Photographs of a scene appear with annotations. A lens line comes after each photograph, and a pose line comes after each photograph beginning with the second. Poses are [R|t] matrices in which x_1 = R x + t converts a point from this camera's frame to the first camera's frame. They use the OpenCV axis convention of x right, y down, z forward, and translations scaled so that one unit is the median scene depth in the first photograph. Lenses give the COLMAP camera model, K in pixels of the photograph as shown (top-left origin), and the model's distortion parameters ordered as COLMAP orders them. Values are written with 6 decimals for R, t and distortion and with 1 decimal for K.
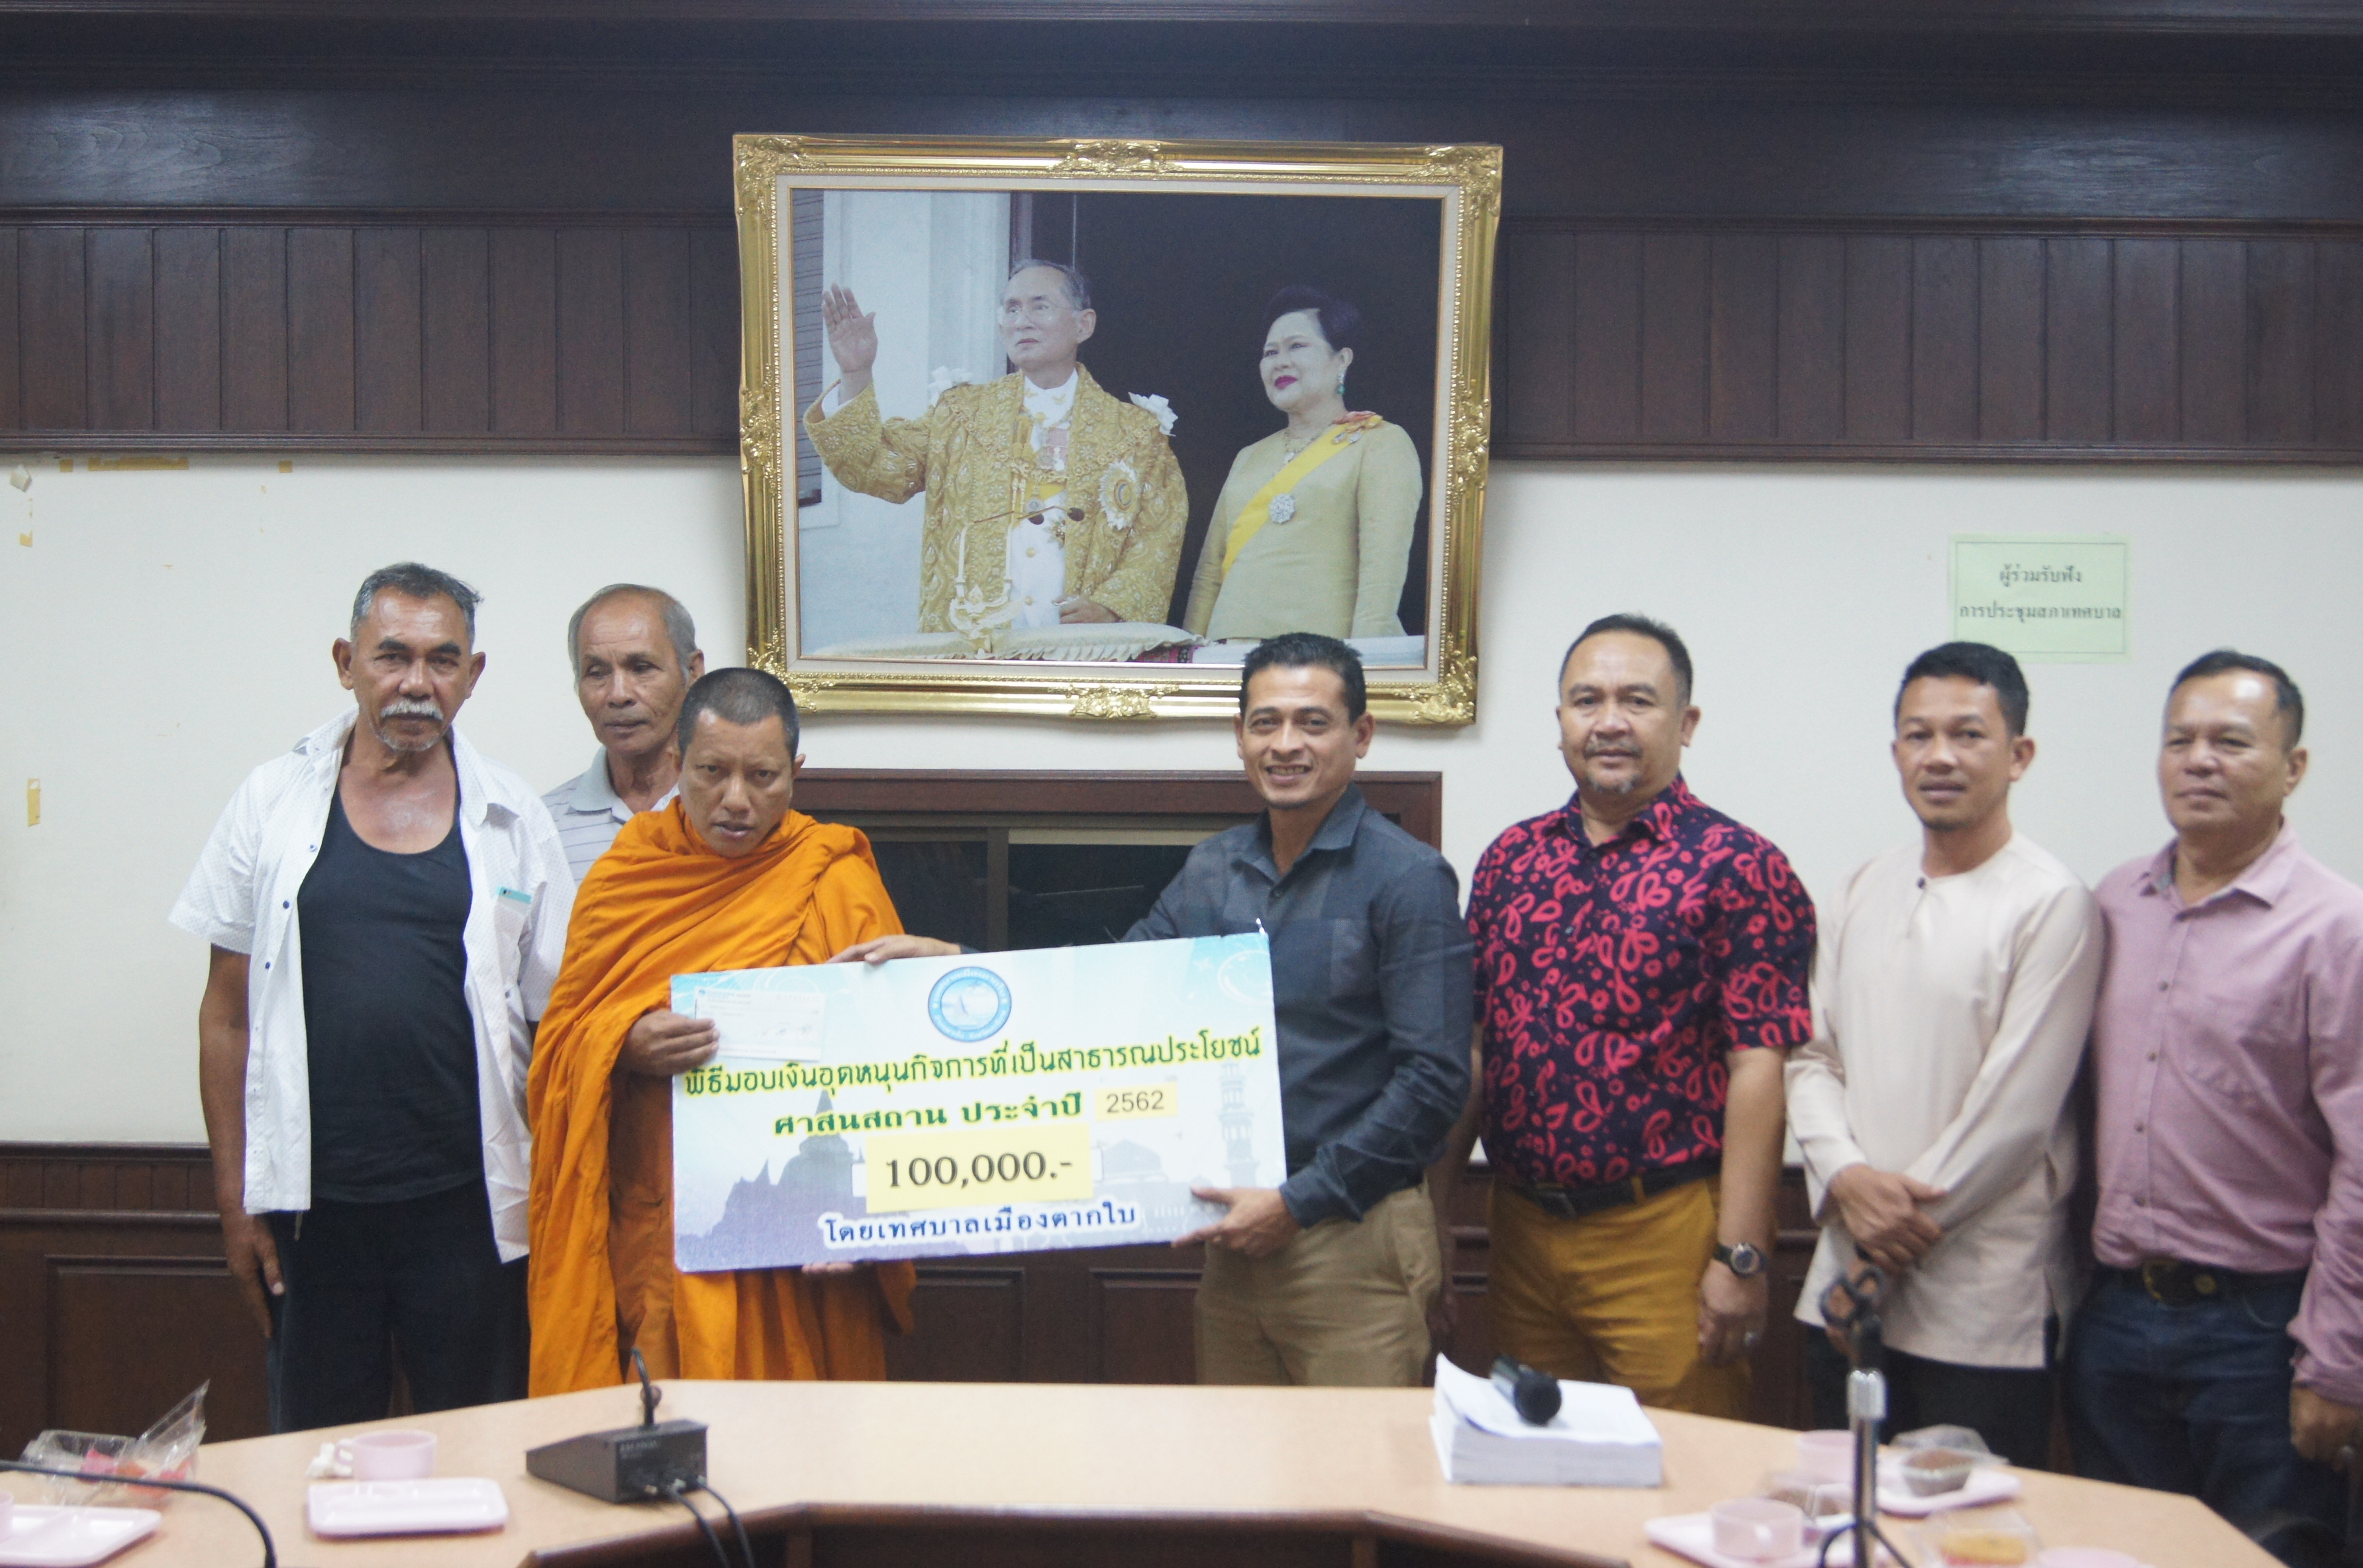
lens RADIAL K [[3312.8, 0, 1181.5], [0, 3312.8, 784.0], [0, 0, 1]] dist [-0.016089, -0.045605]
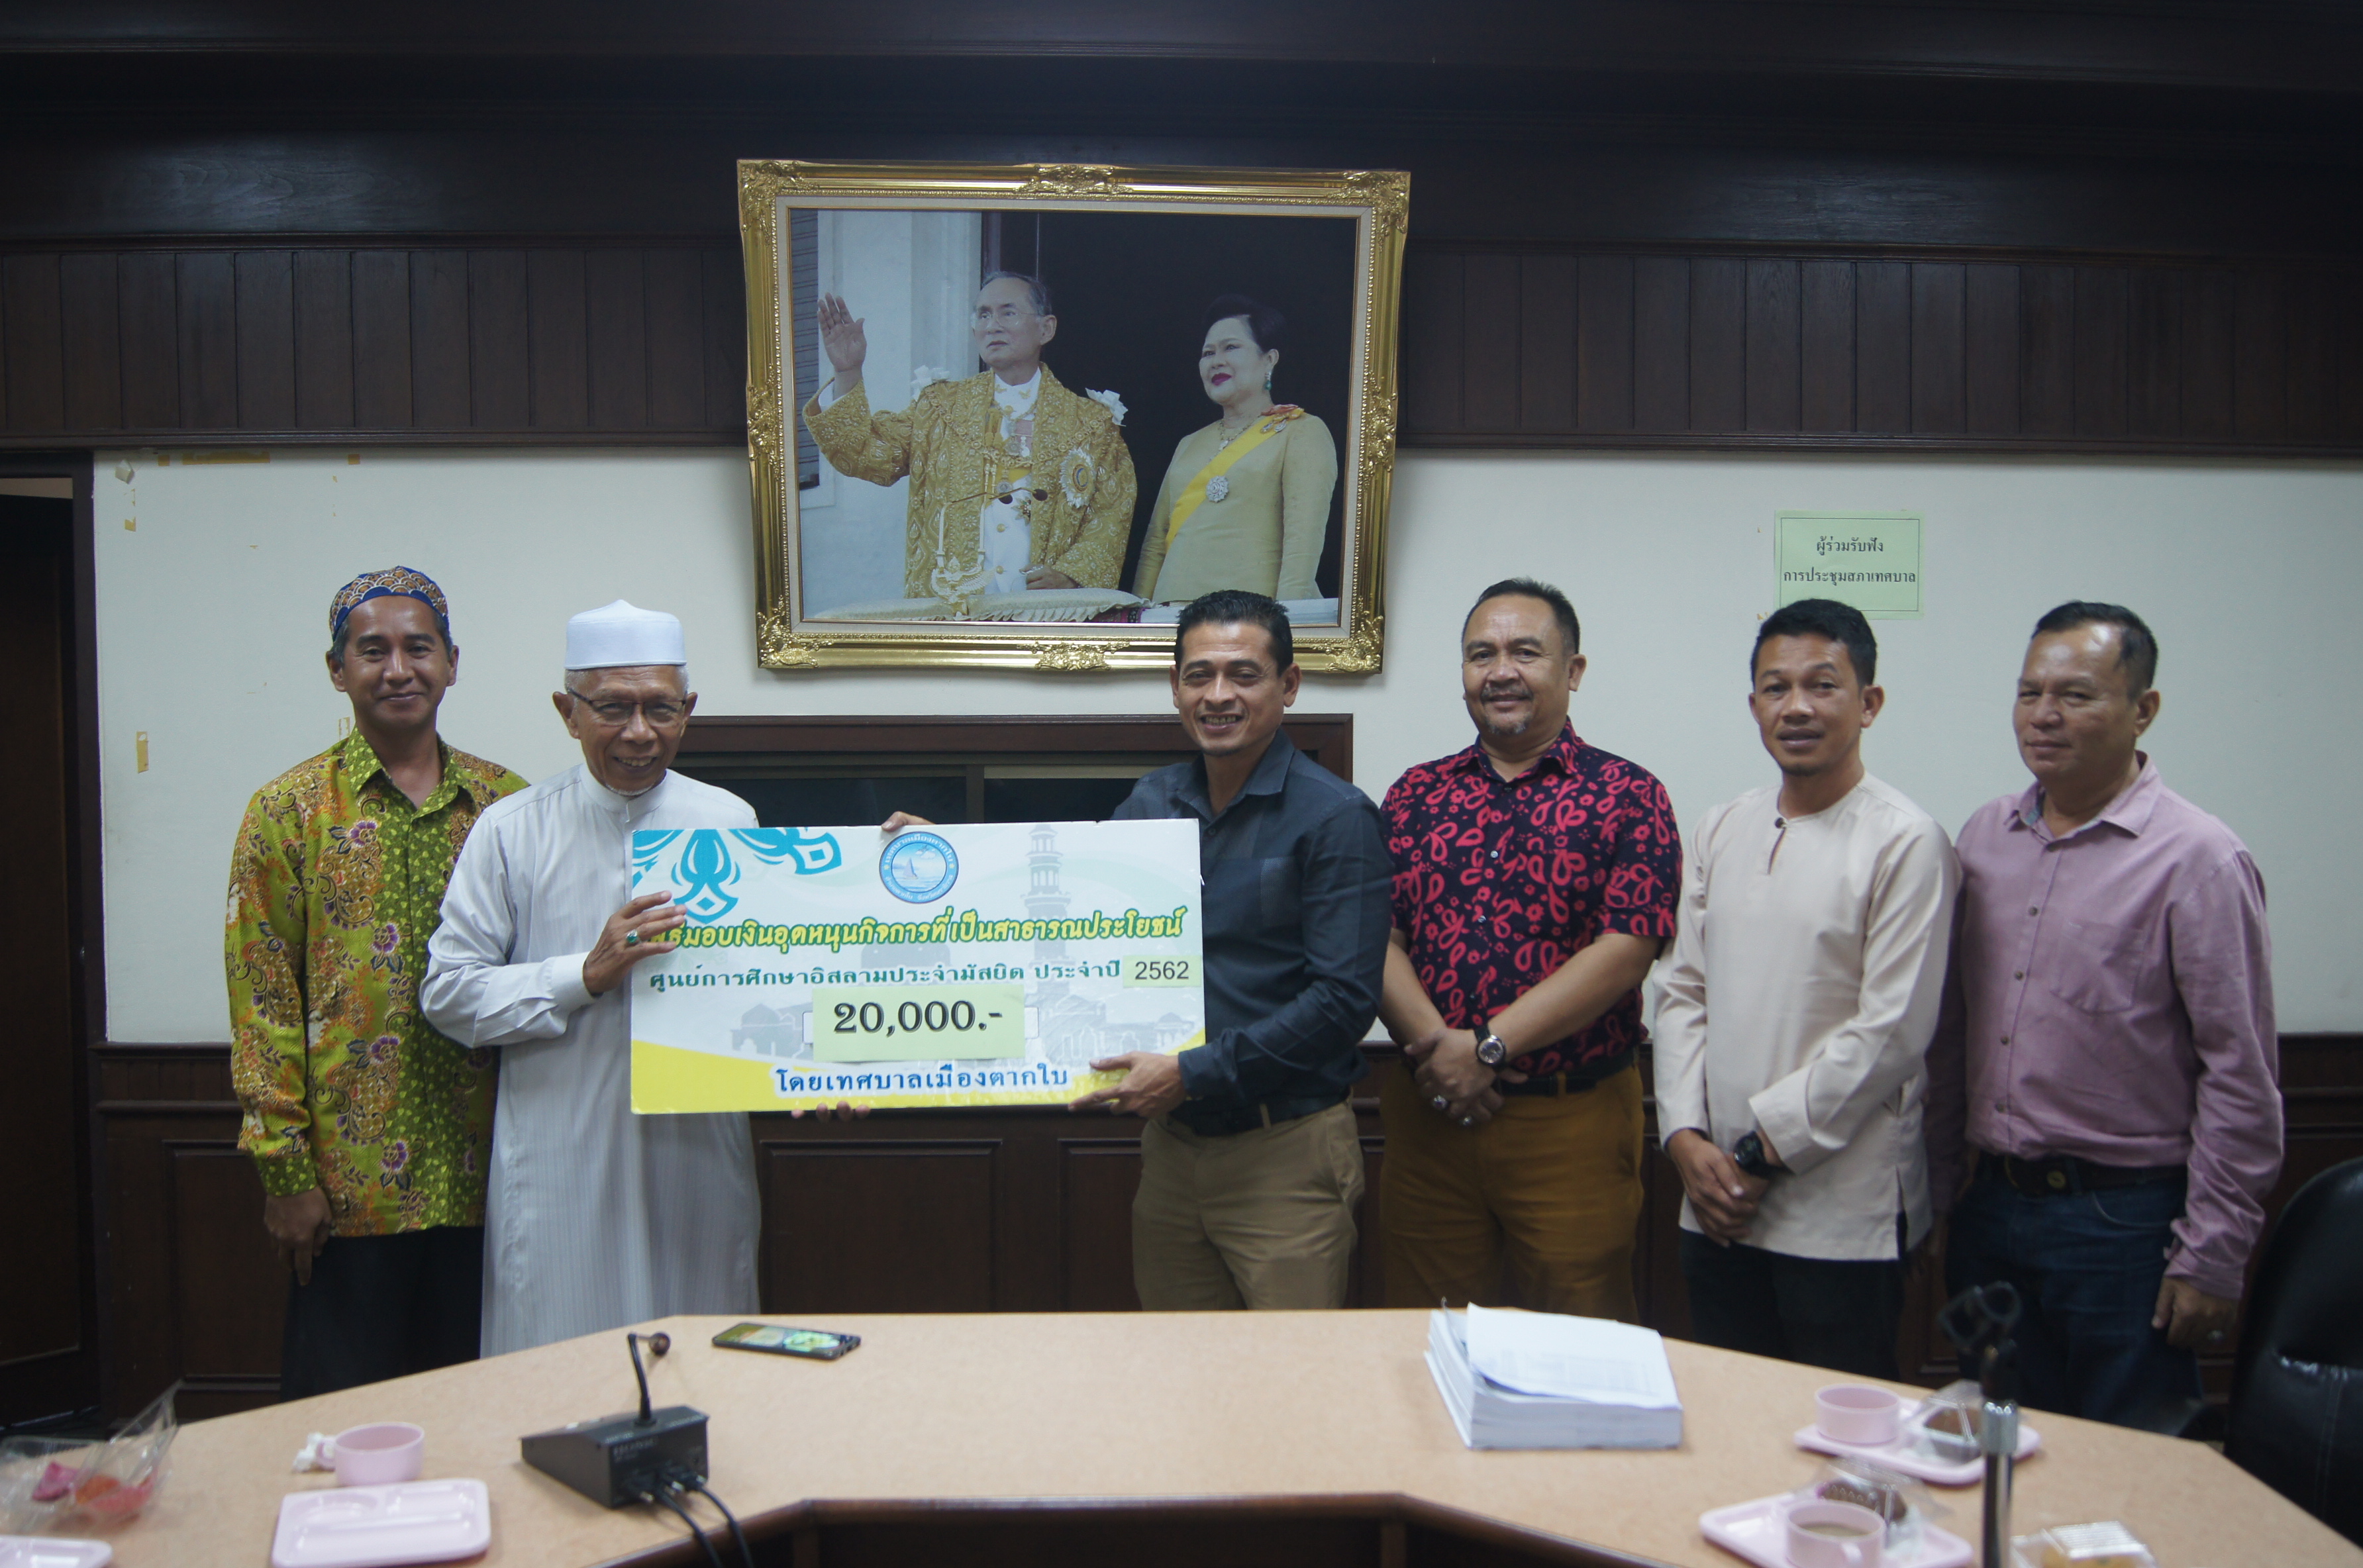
lens RADIAL K [[2228.7, 0, 1176.9], [0, 2228.7, 809.8], [0, 0, 1]] dist [-0.066323, 0.004541]
pose [[0.998721, -0.010769, 0.049407, -0.023806], [0.008827, 0.999186, 0.039364, -0.001528], [-0.049791, -0.038877, 0.998003, 0.217674]]
